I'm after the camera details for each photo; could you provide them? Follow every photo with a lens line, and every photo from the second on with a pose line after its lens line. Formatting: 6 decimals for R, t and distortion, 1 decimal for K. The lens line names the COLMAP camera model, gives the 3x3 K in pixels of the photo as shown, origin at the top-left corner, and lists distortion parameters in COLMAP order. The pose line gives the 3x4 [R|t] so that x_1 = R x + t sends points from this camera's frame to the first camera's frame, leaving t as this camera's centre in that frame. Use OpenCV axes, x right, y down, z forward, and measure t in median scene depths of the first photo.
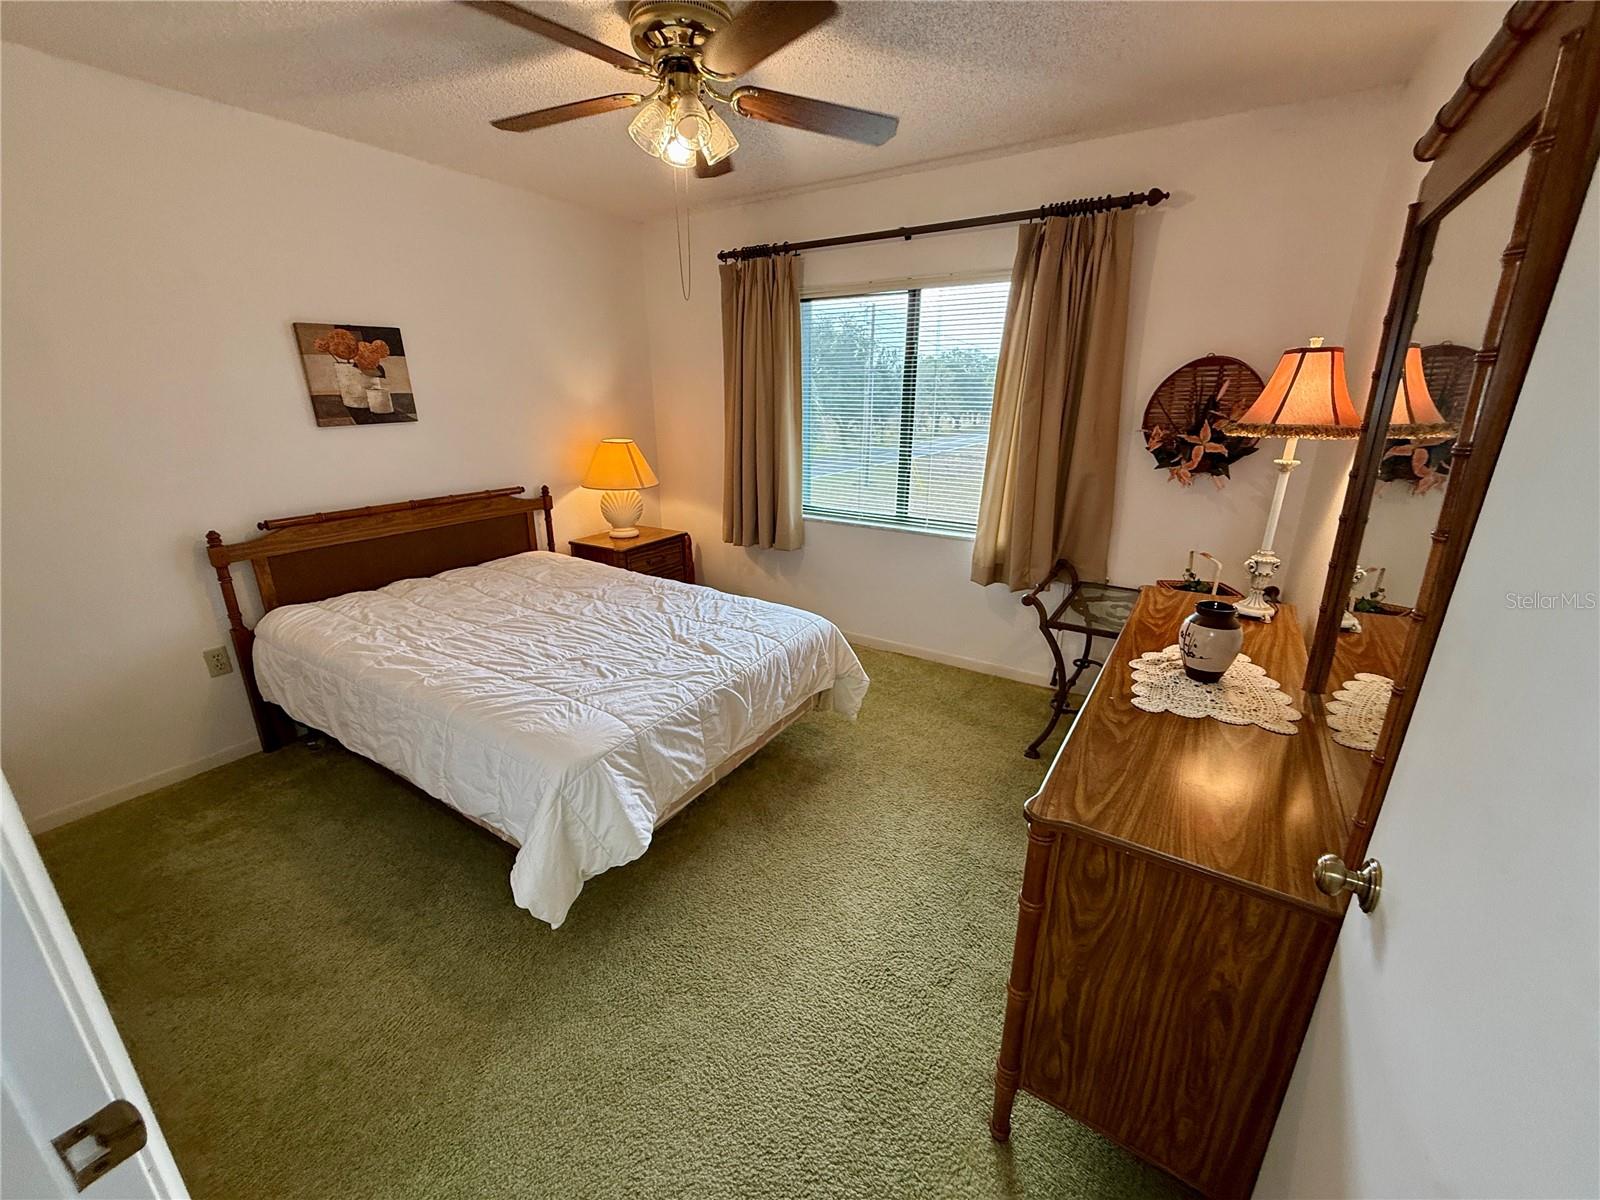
lens RADIAL K [[641.5, 0, 797.6], [0, 641.5, 593.7], [0, 0, 1]] dist [0.001859, 0.000002]
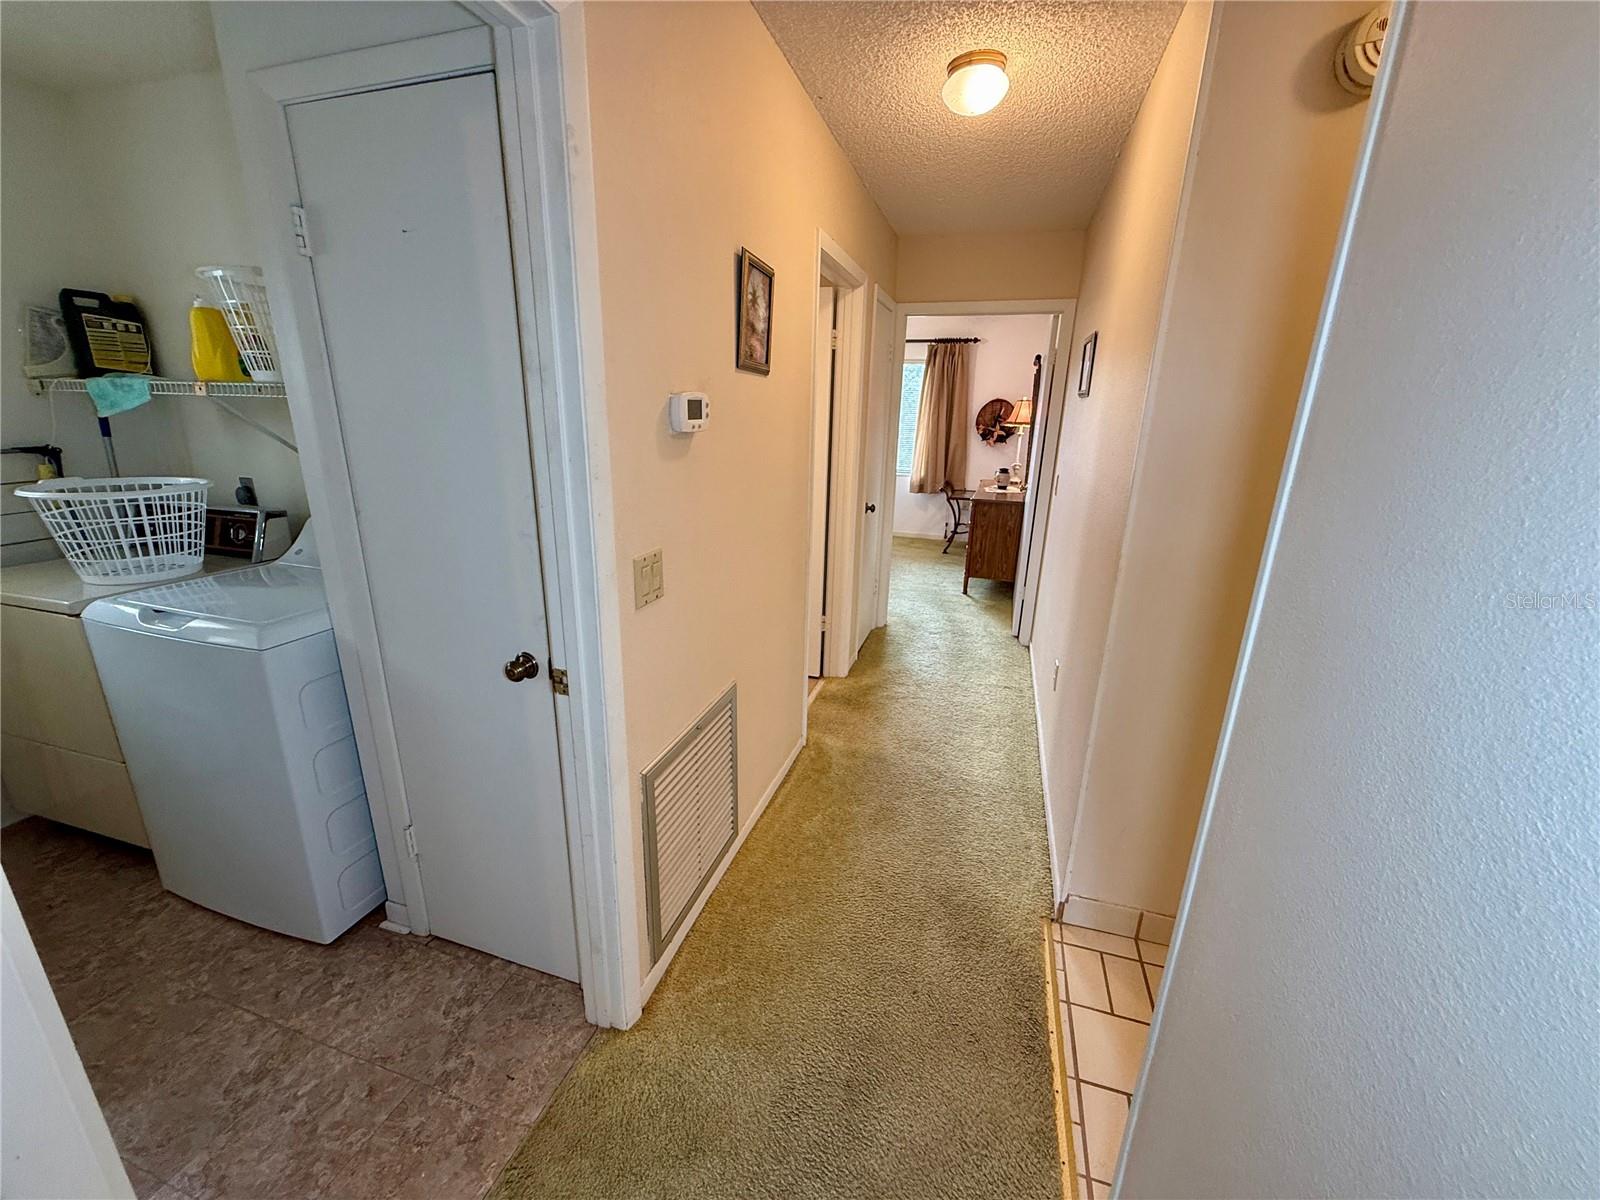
lens RADIAL K [[641.5, 0, 797.4], [0, 641.5, 598.8], [0, 0, 1]] dist [0.001859, 0.000002]
pose [[0.965107, -0.056677, 0.255647, -0.879604], [0.060594, 0.998135, -0.007464, 0.425604], [-0.254747, 0.022694, 0.966741, -1.334041]]
